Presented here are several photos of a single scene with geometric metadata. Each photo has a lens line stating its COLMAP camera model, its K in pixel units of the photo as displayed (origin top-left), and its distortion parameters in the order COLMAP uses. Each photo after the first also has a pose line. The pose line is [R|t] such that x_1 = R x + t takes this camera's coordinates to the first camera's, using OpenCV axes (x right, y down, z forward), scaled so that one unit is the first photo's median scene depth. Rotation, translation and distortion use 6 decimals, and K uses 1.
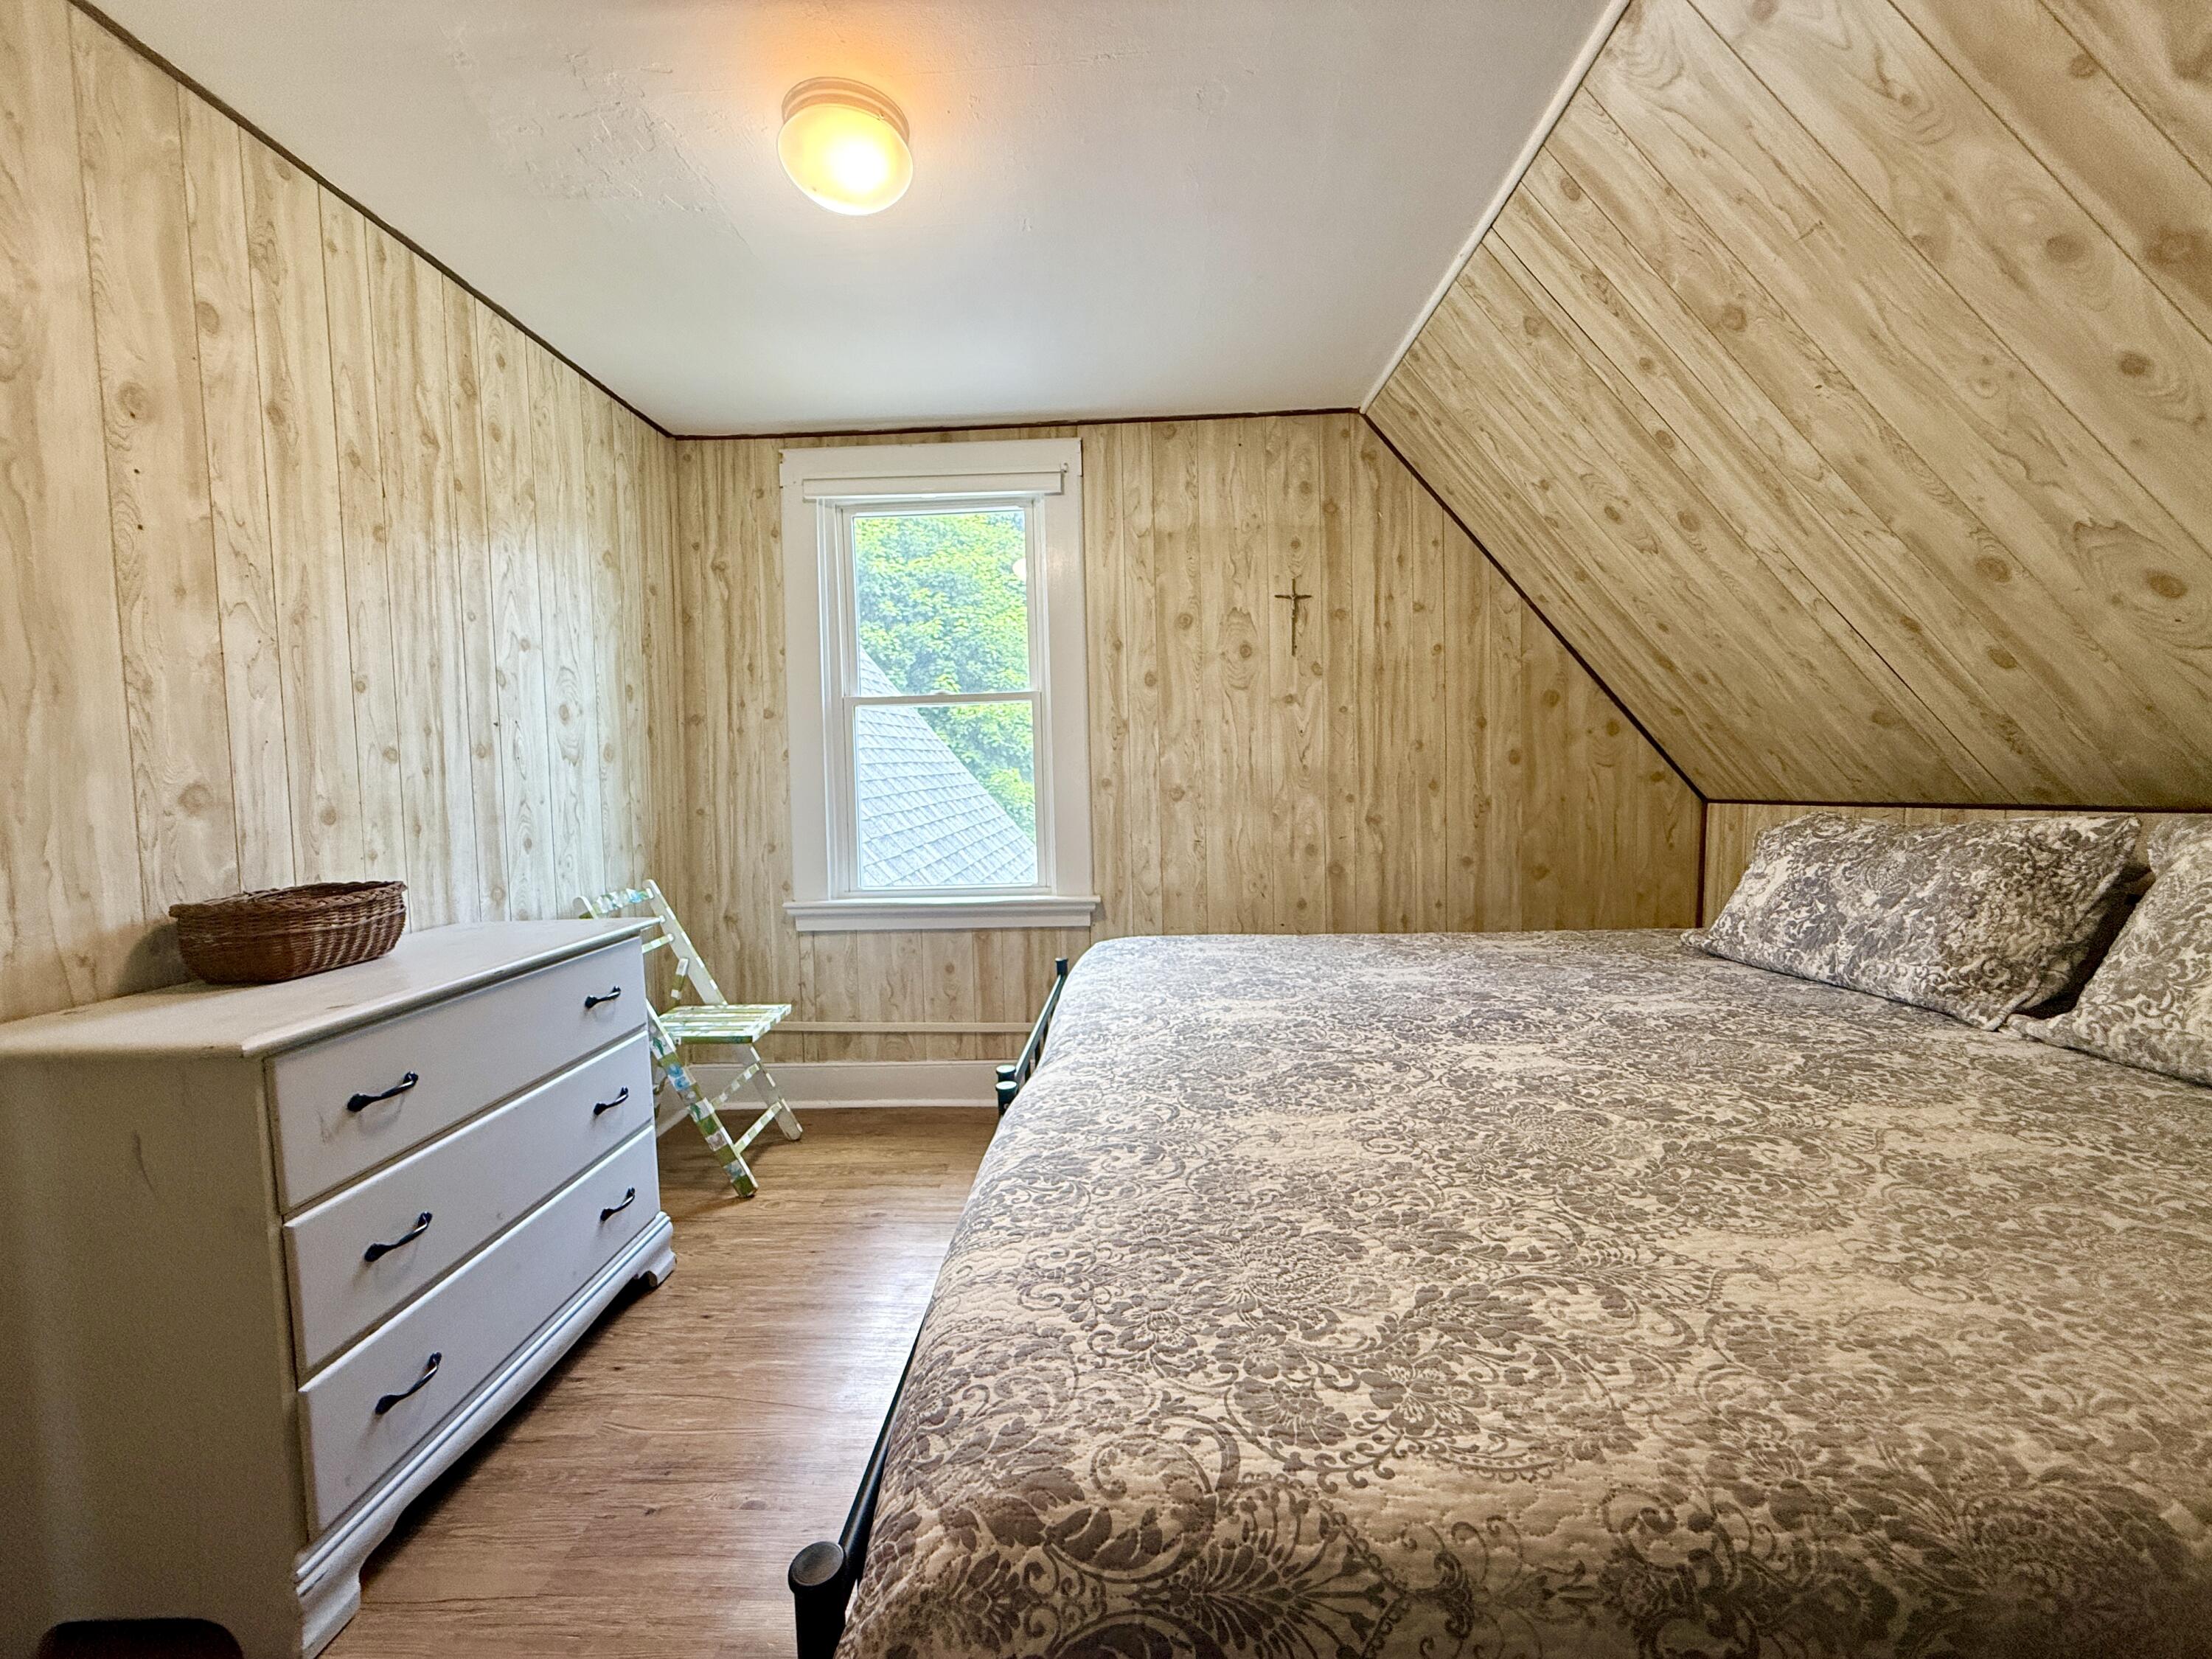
lens RADIAL K [[884.1, 0, 1111.8], [0, 884.1, 834.1], [0, 0, 1]] dist [-0.001858, 0.000575]
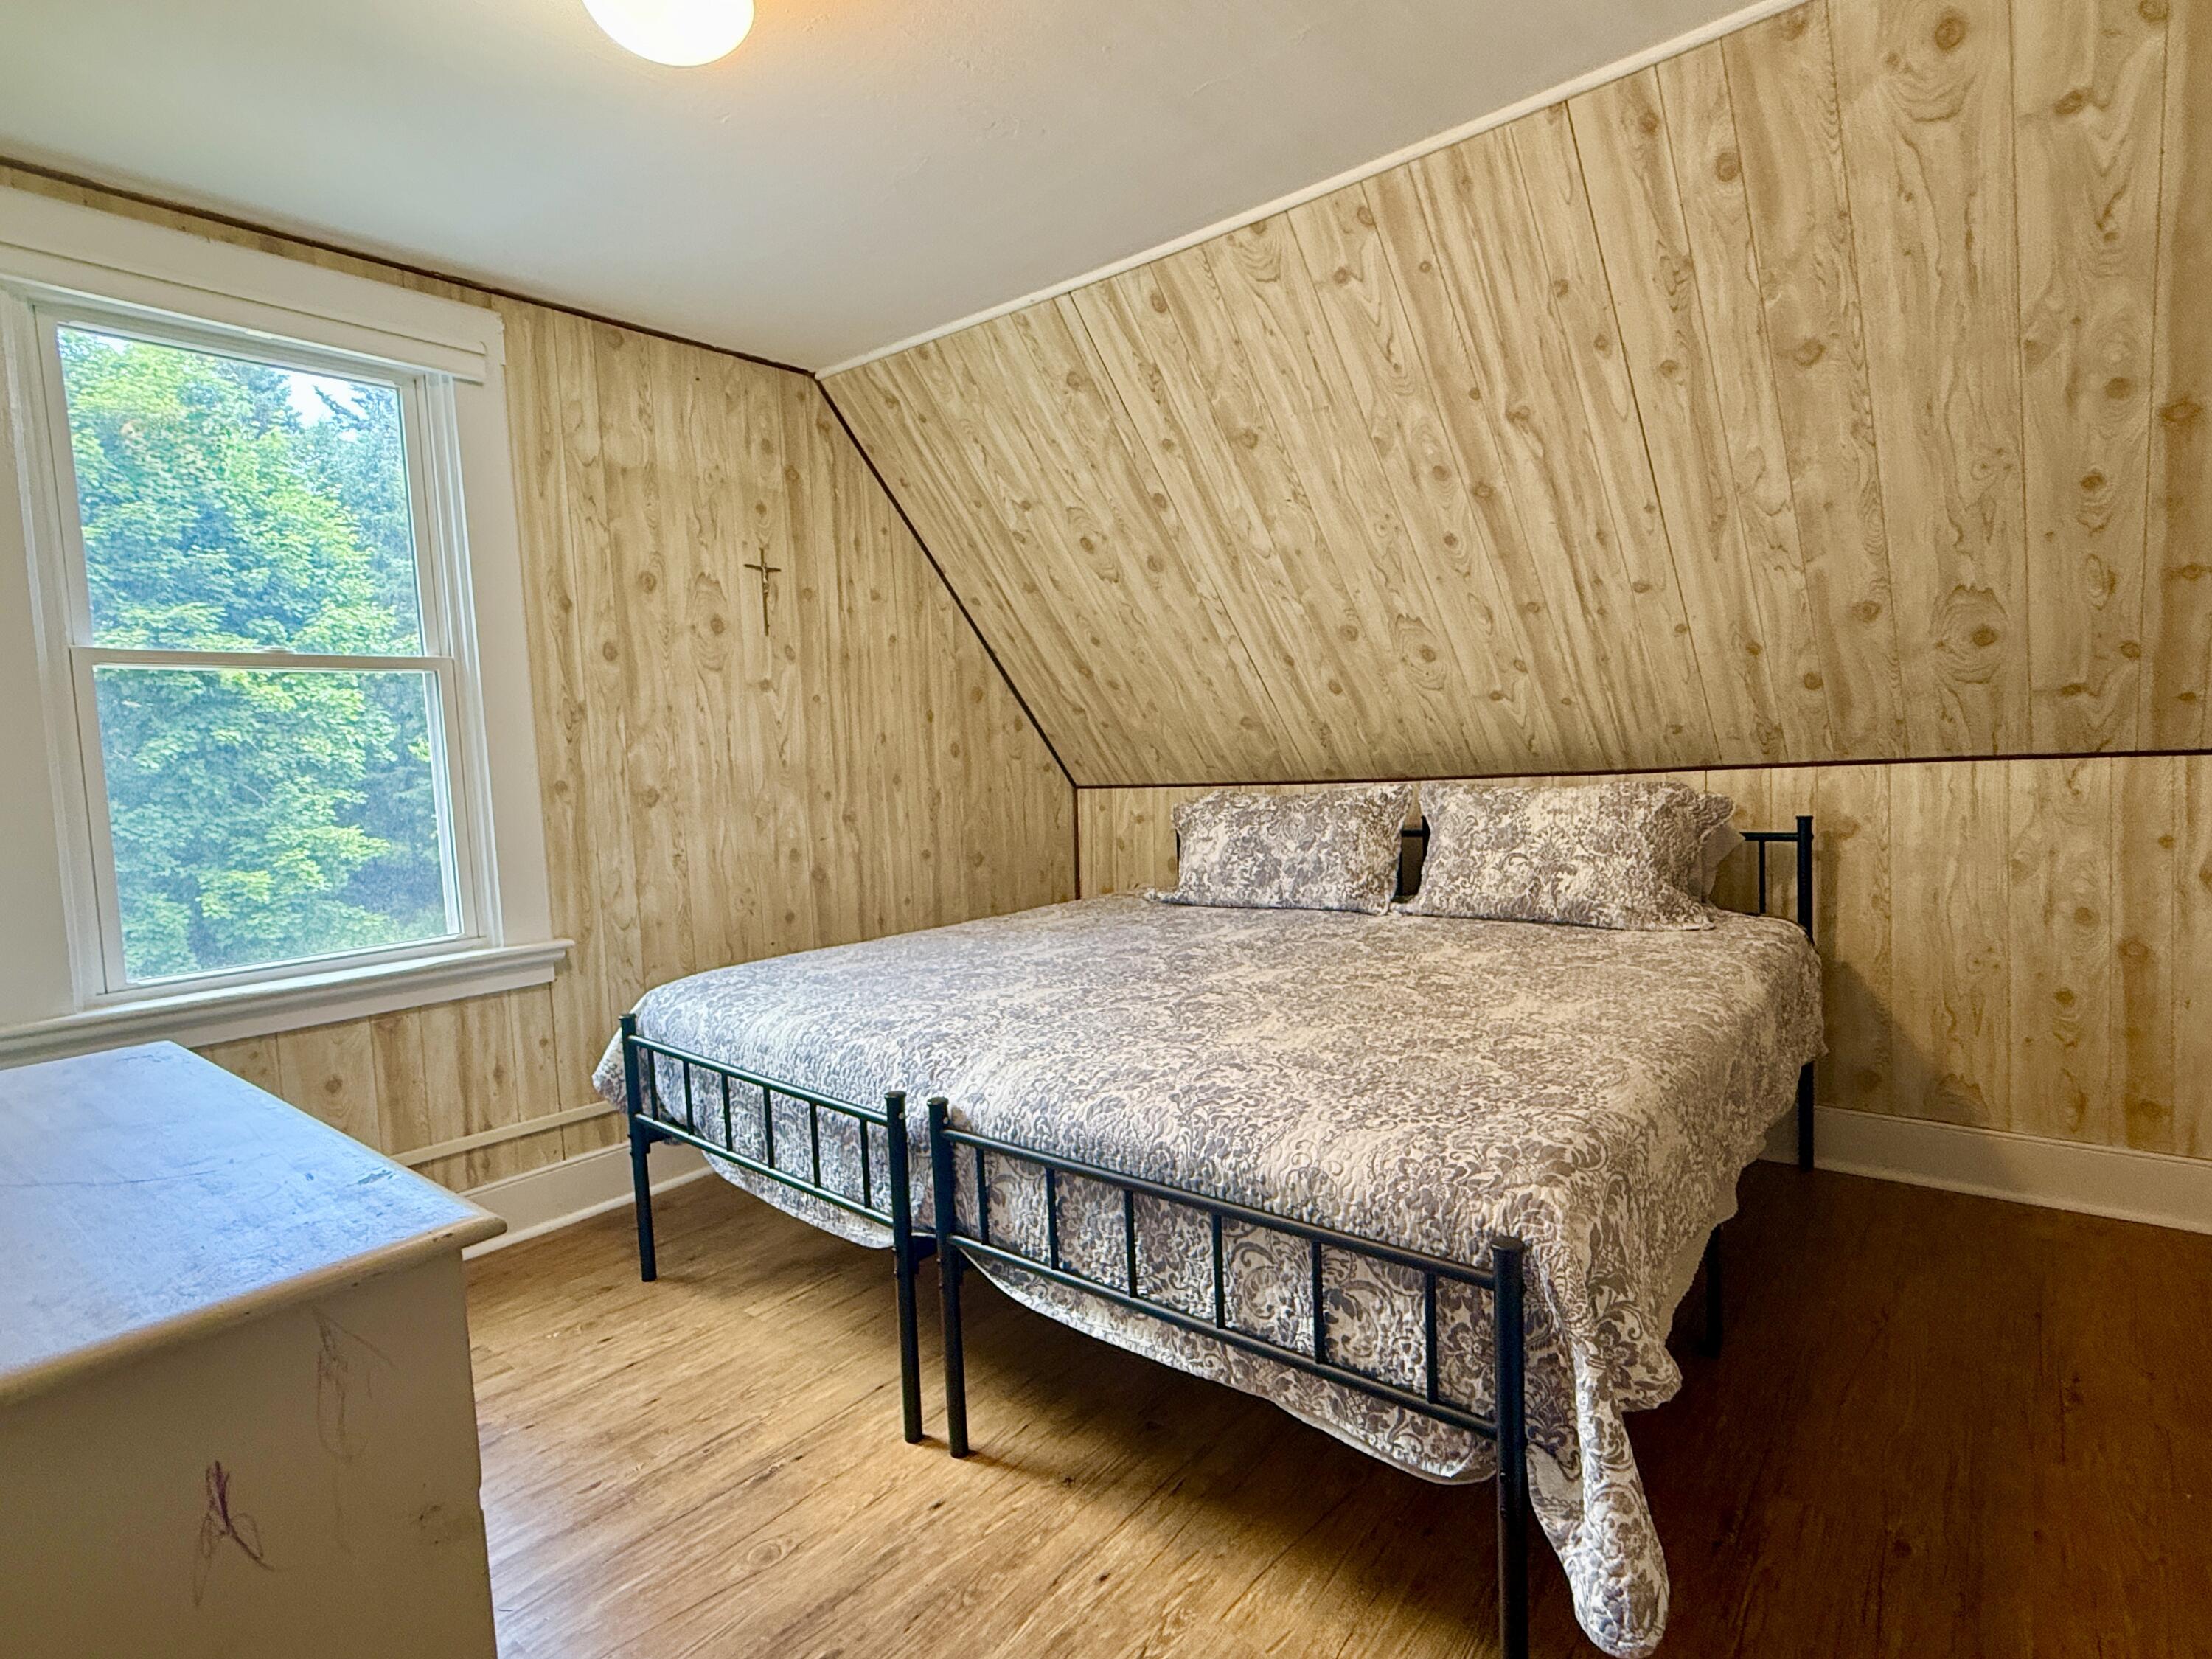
lens RADIAL K [[1130.3, 0, 1107.3], [0, 1130.3, 840.8], [0, 0, 1]] dist [-0.002431, -0.000222]
pose [[0.606927, -0.066488, 0.791971, -0.748164], [0.071434, 0.997025, 0.028960, -0.011085], [-0.791540, 0.038998, 0.609871, 0.086277]]
